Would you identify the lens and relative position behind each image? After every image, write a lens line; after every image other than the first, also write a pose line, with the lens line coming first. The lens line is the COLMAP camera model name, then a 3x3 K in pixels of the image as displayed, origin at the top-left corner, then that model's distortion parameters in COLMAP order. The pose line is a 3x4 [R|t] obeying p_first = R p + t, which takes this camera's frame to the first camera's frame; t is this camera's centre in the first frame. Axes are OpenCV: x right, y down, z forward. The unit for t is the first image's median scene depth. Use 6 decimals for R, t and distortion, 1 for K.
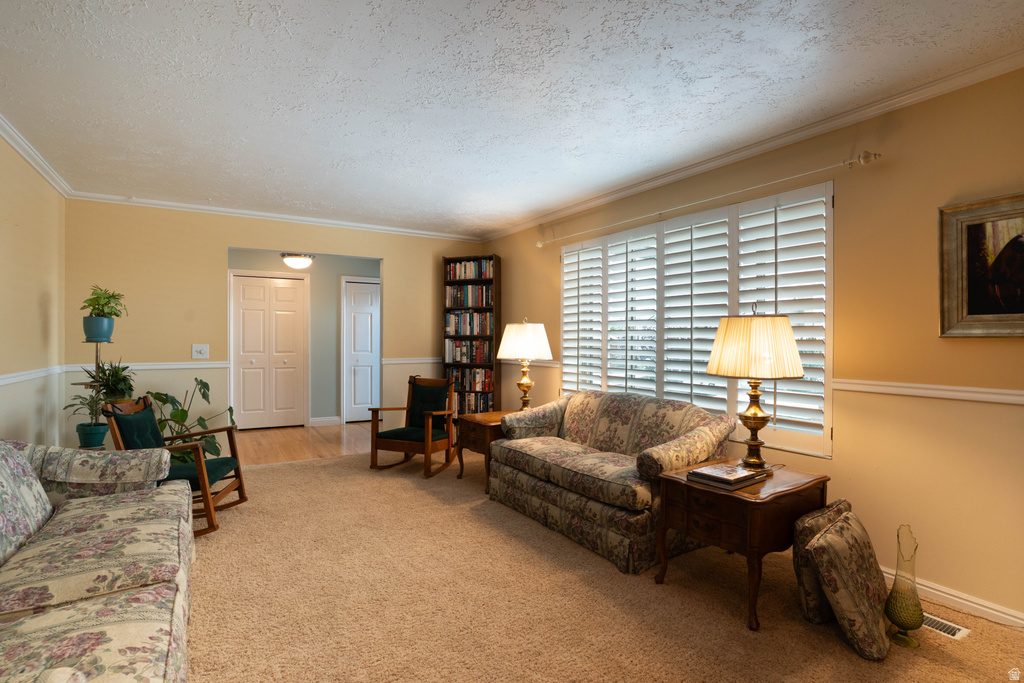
lens RADIAL K [[501.1, 0, 515.6], [0, 501.1, 340.4], [0, 0, 1]] dist [-0.024882, 0.016912]
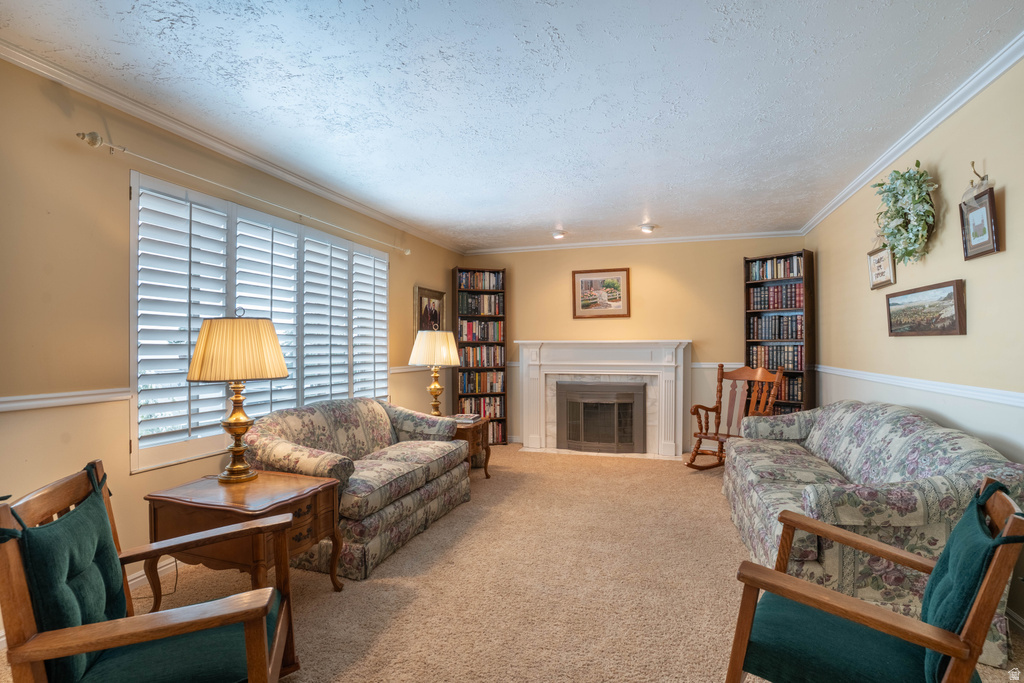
lens RADIAL K [[501.1, 0, 514.4], [0, 501.1, 342.1], [0, 0, 1]] dist [-0.024882, 0.016912]
pose [[-0.645380, 0.010491, 0.763790, -0.720469], [0.010461, 0.999933, -0.004895, 0.000706], [-0.763790, 0.004831, -0.645447, 1.314455]]
